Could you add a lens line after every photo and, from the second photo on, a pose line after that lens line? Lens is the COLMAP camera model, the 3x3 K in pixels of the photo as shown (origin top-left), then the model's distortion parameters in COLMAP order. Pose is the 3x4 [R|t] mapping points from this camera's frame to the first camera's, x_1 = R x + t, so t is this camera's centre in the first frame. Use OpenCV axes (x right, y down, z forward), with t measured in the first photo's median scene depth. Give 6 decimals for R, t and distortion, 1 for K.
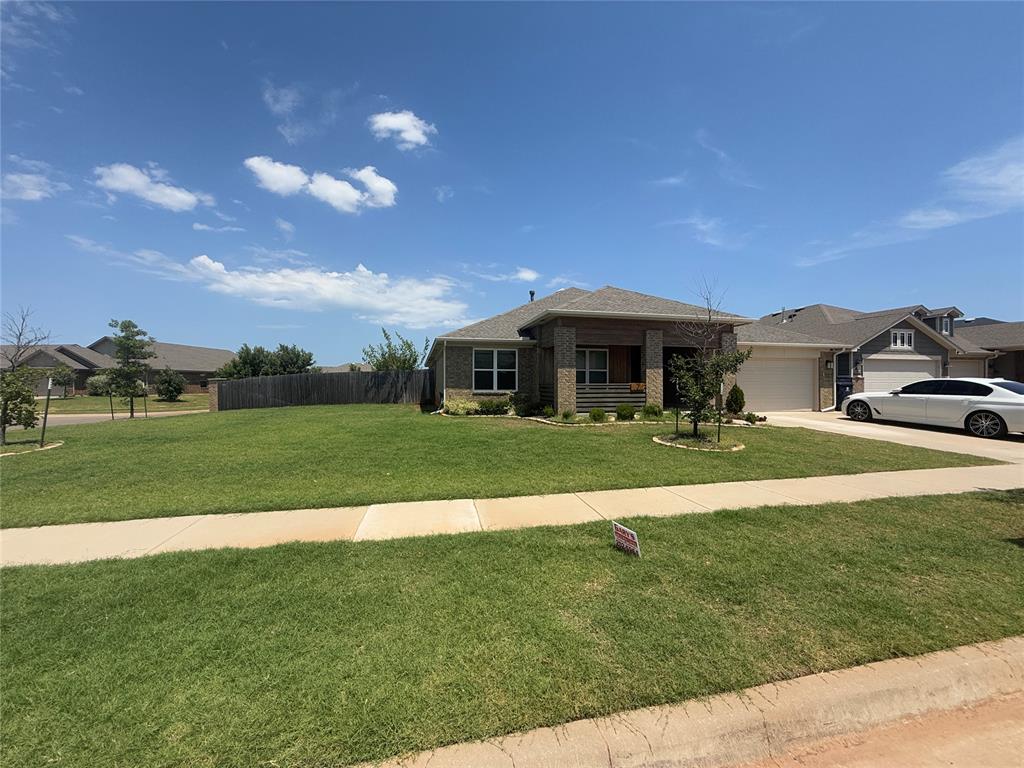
lens RADIAL K [[407.7, 0, 466.2], [0, 407.7, 363.7], [0, 0, 1]] dist [-0.002808, -0.000537]
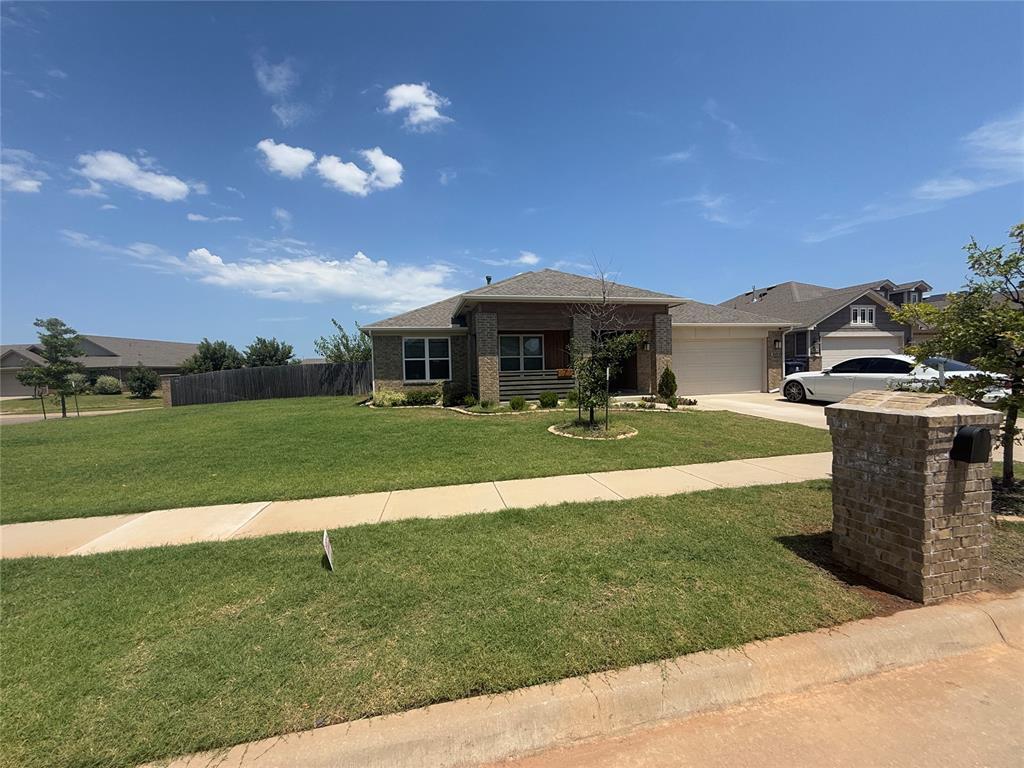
lens RADIAL K [[407.7, 0, 473.3], [0, 407.7, 384.9], [0, 0, 1]] dist [-0.002808, -0.000537]
pose [[0.999644, -0.026552, 0.002718, 0.157850], [0.026242, 0.996305, 0.081776, 0.000440], [-0.004879, -0.081675, 0.996647, 0.029240]]
